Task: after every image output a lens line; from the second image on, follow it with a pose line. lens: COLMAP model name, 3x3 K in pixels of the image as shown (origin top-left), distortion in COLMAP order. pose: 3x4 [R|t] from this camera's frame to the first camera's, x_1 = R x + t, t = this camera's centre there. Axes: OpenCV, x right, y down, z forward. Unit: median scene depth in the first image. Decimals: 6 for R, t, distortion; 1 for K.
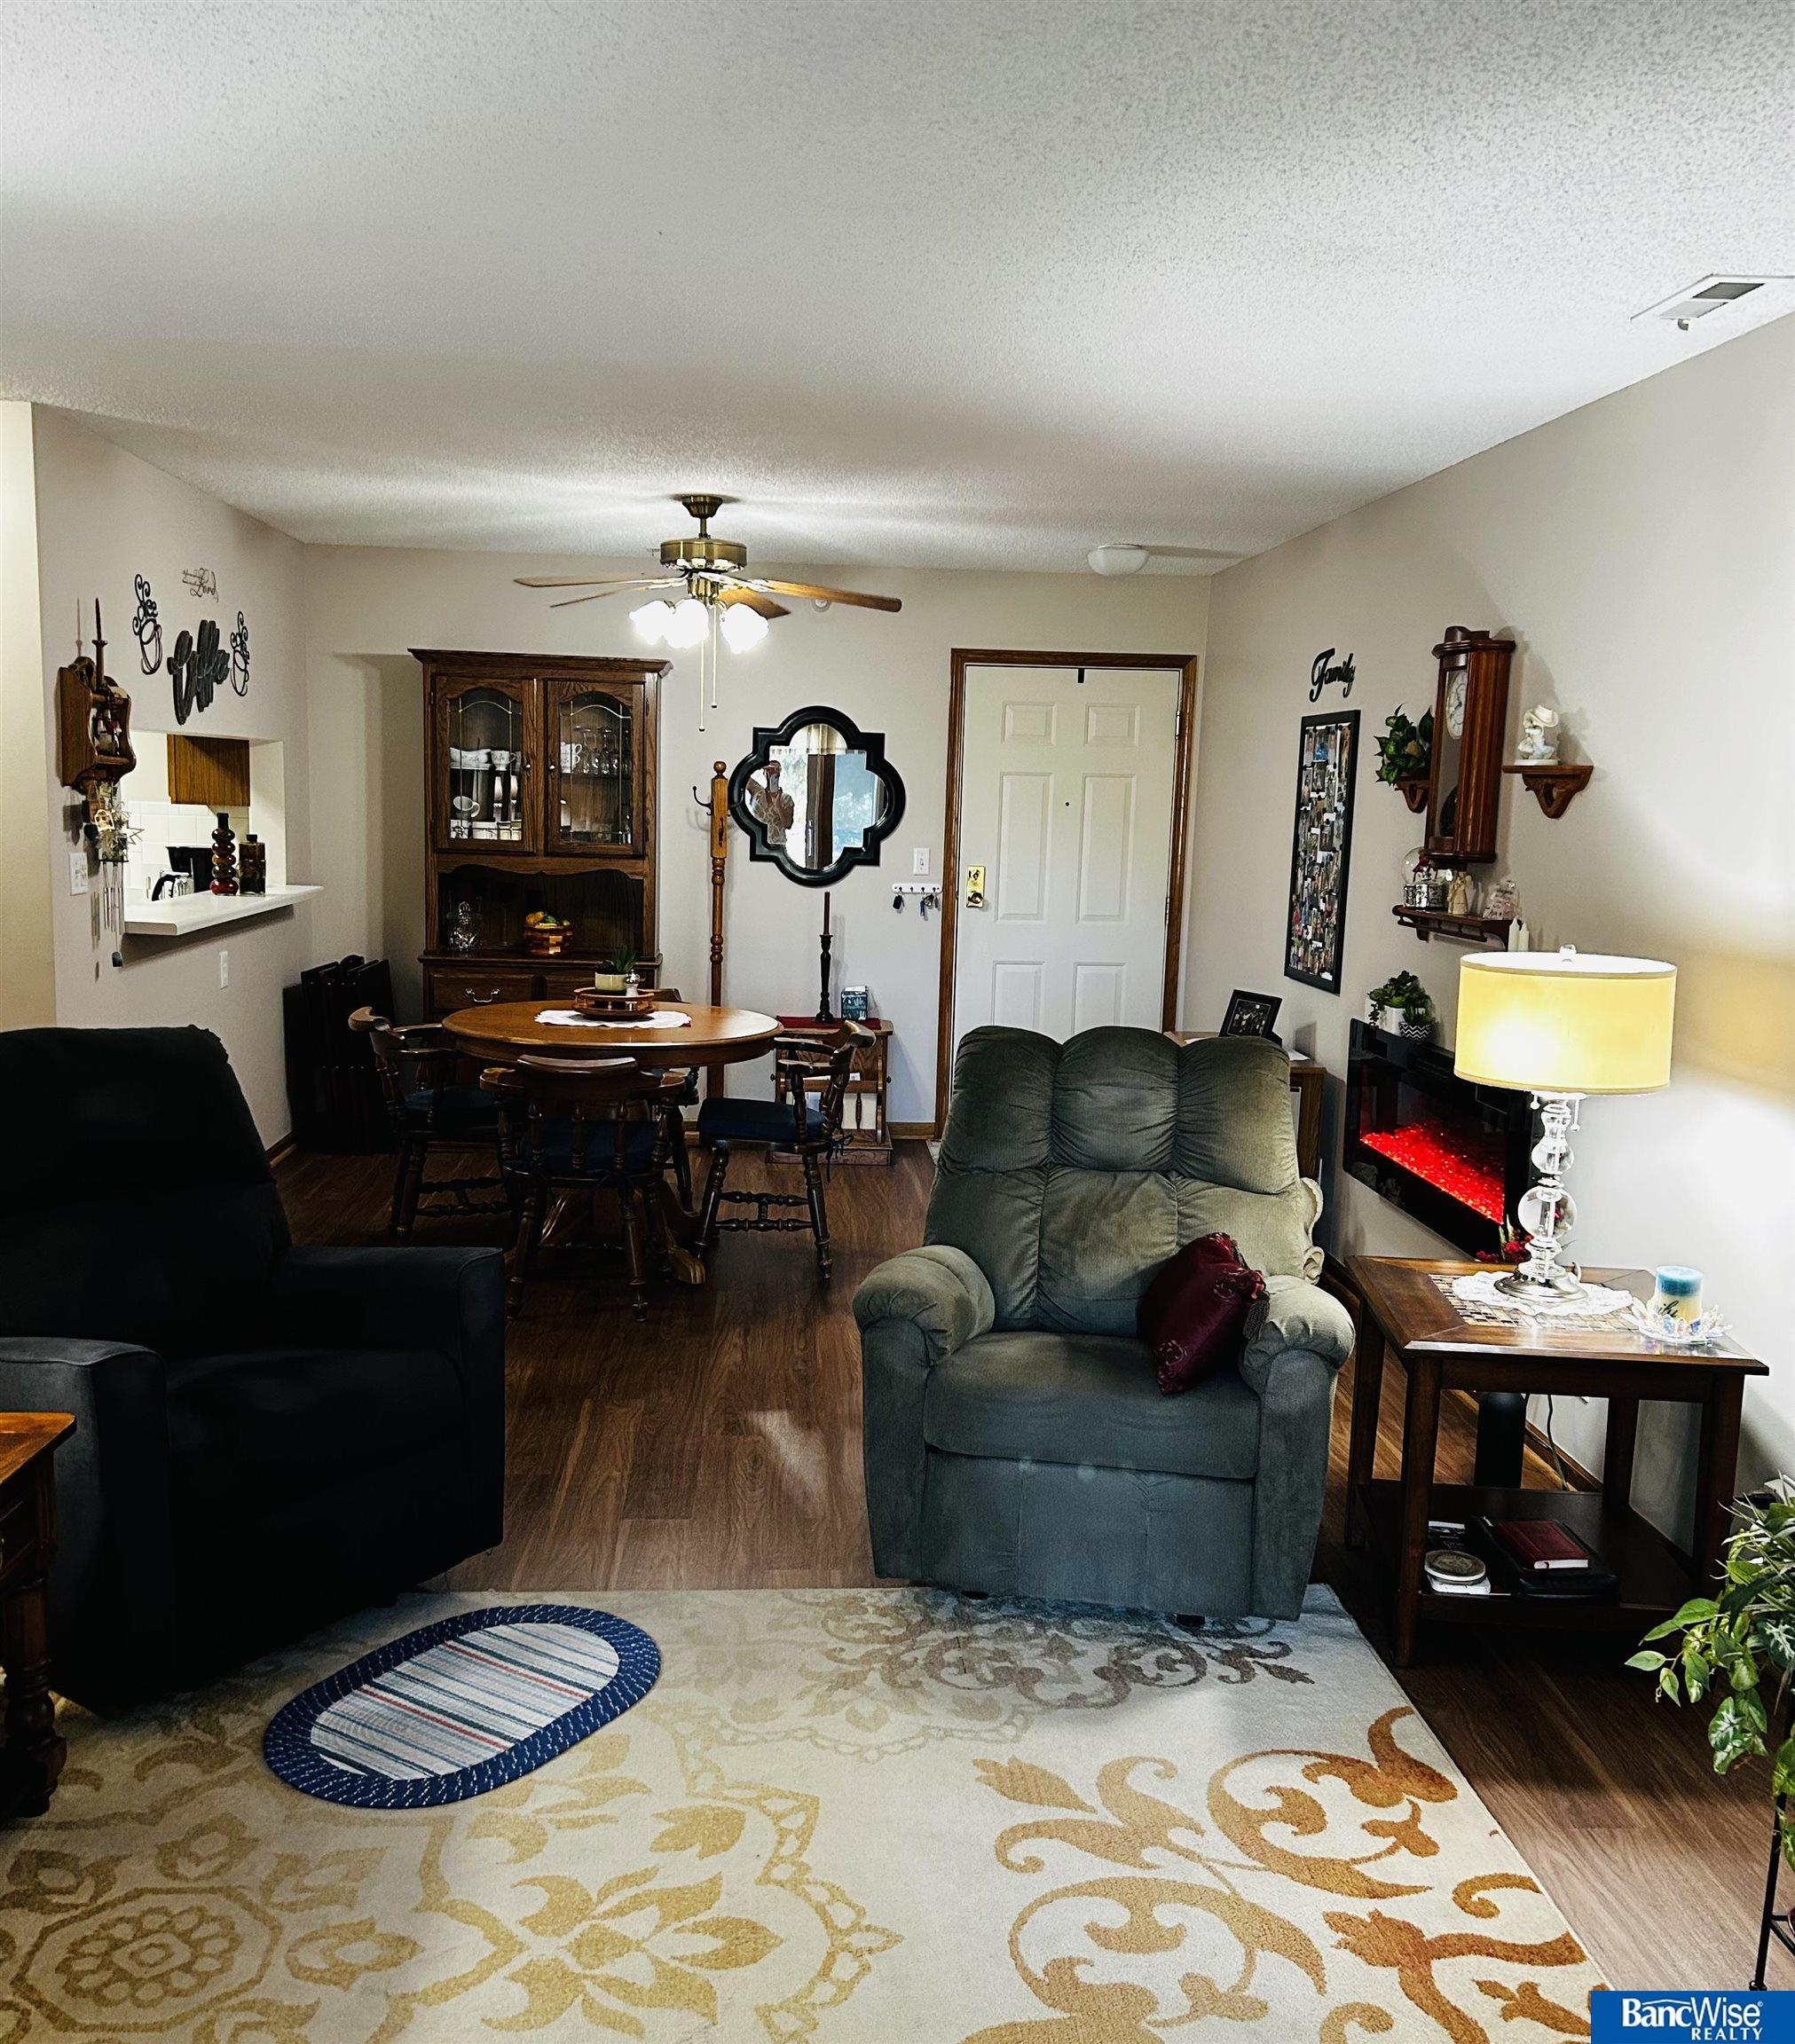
lens RADIAL K [[1741.5, 0, 897.5], [0, 1741.5, 1022.0], [0, 0, 1]] dist [0.222304, -0.623237]
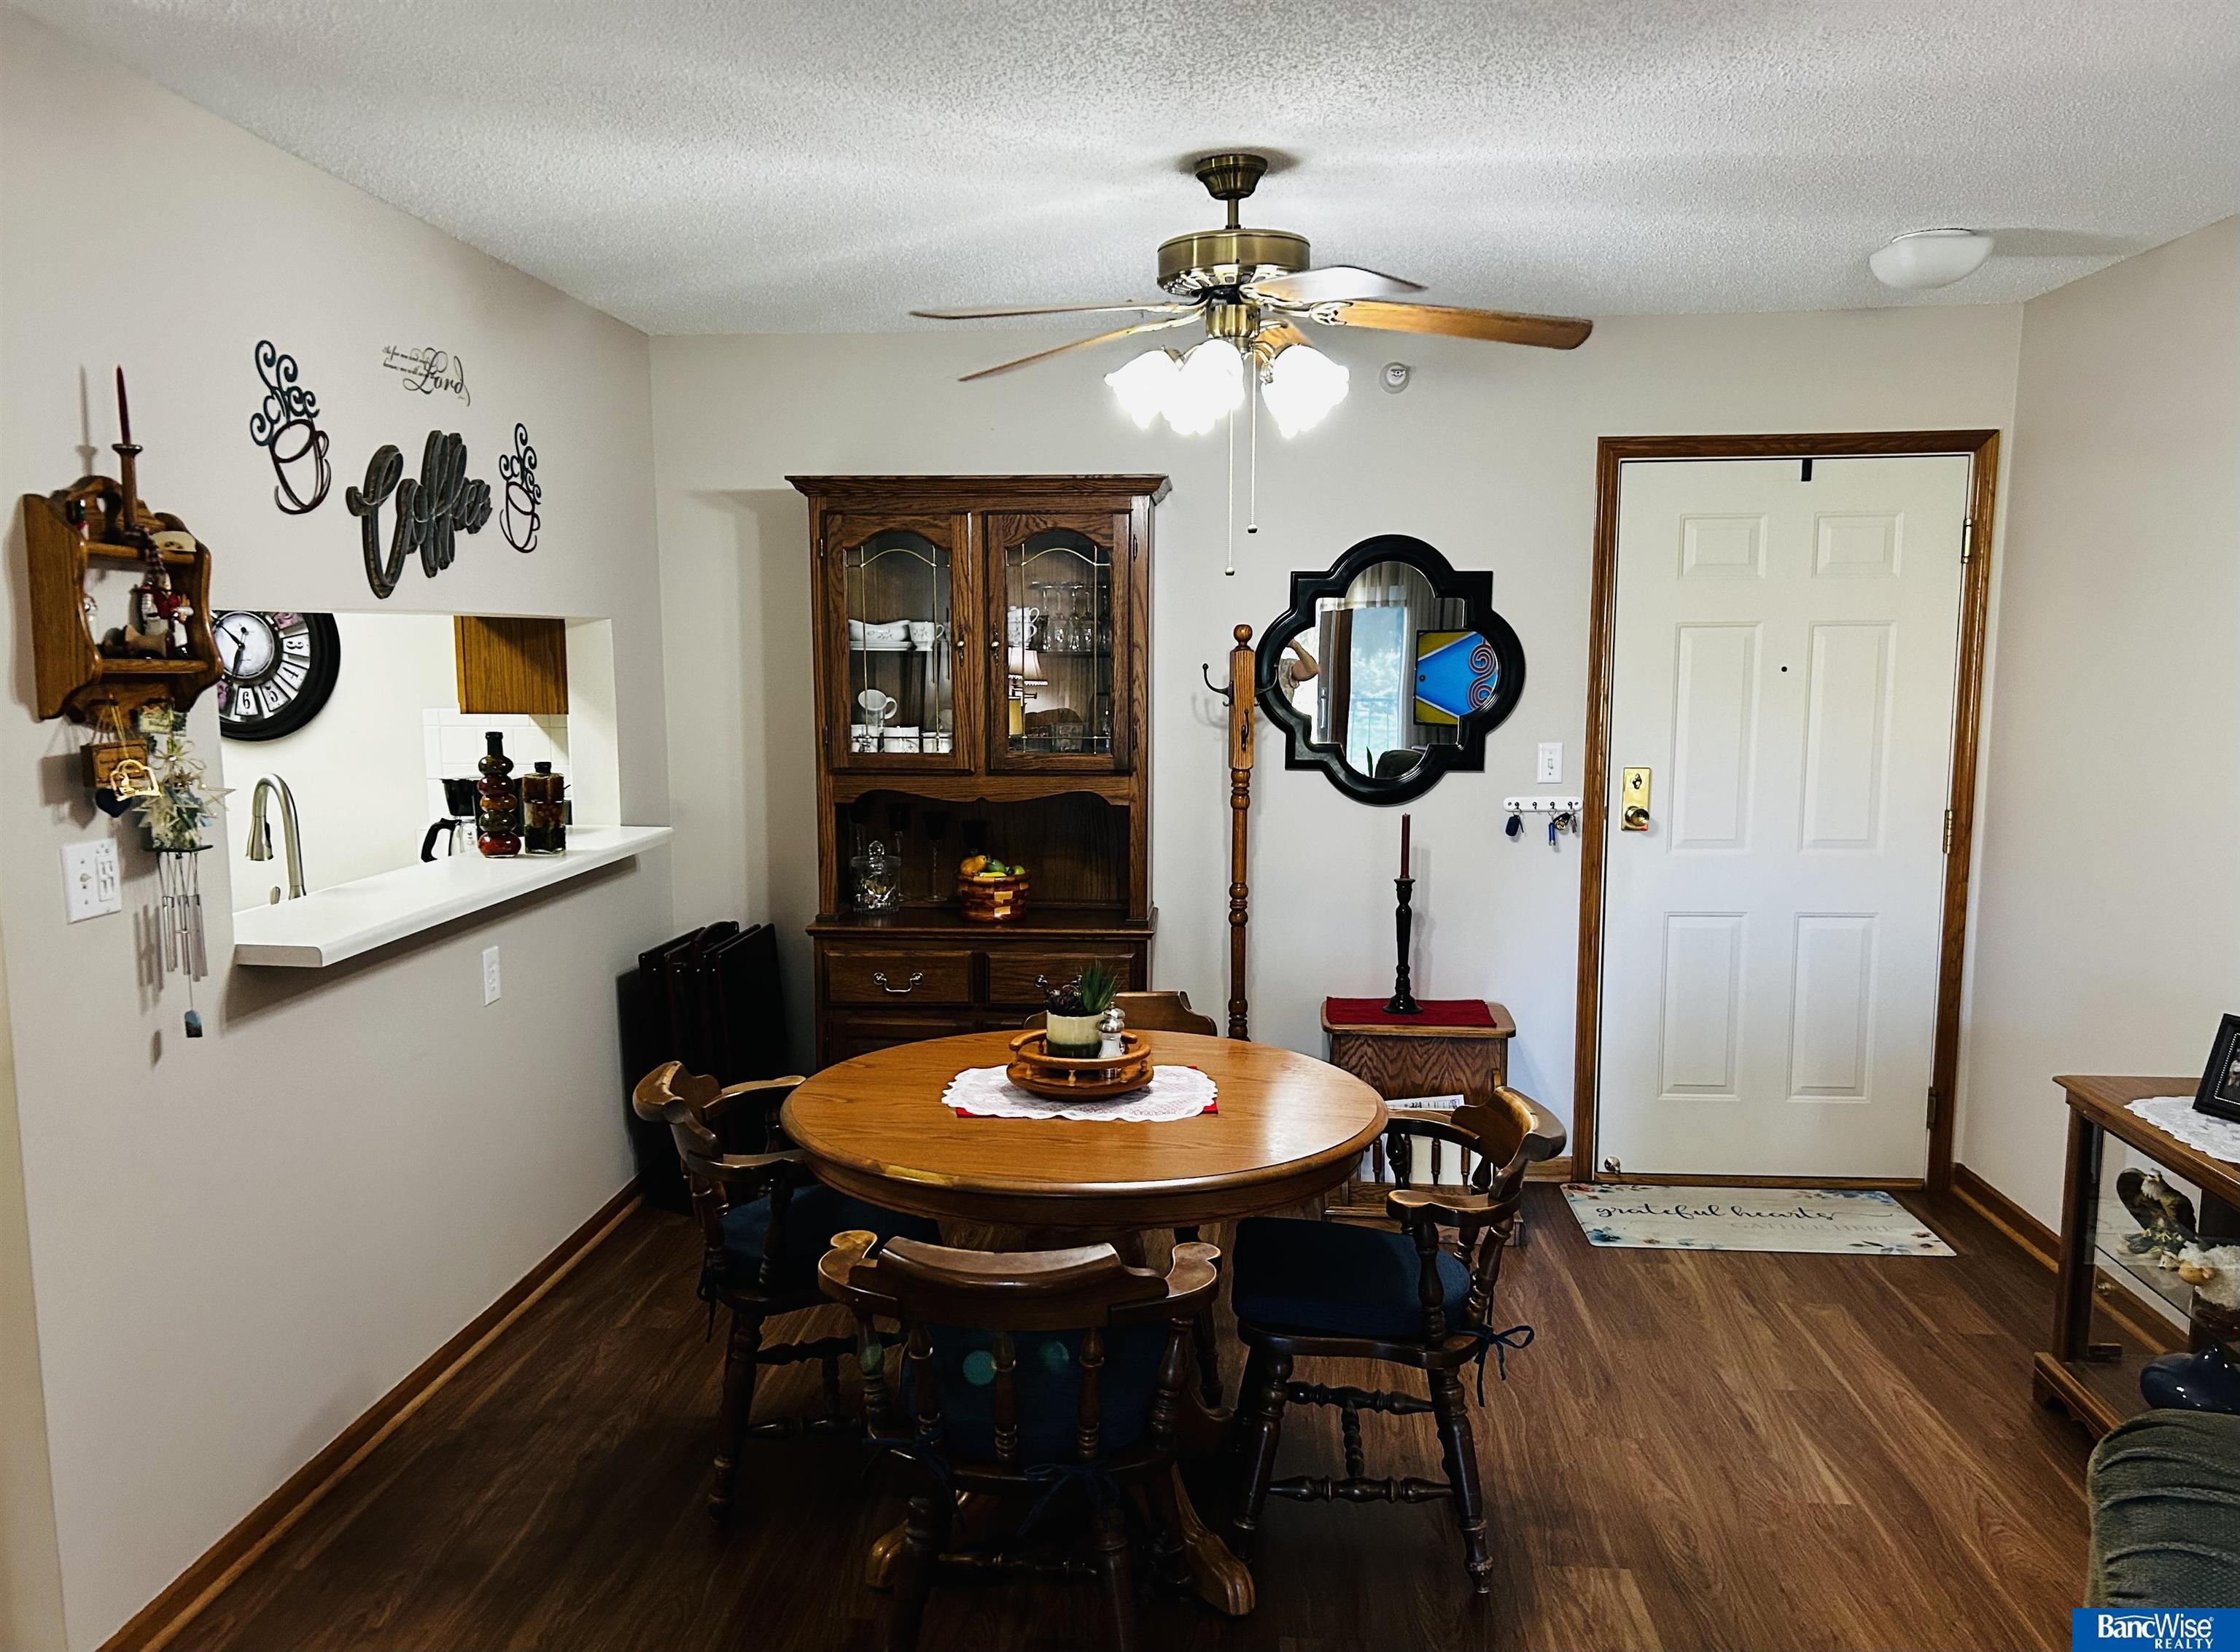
lens RADIAL K [[1930.7, 0, 1120.0], [0, 1930.7, 826.0], [0, 0, 1]] dist [0.206305, -0.455299]
pose [[0.988576, -0.017386, -0.149720, -0.040363], [0.011277, 0.999073, -0.041556, -0.044224], [0.150304, 0.039393, 0.987855, 0.282011]]
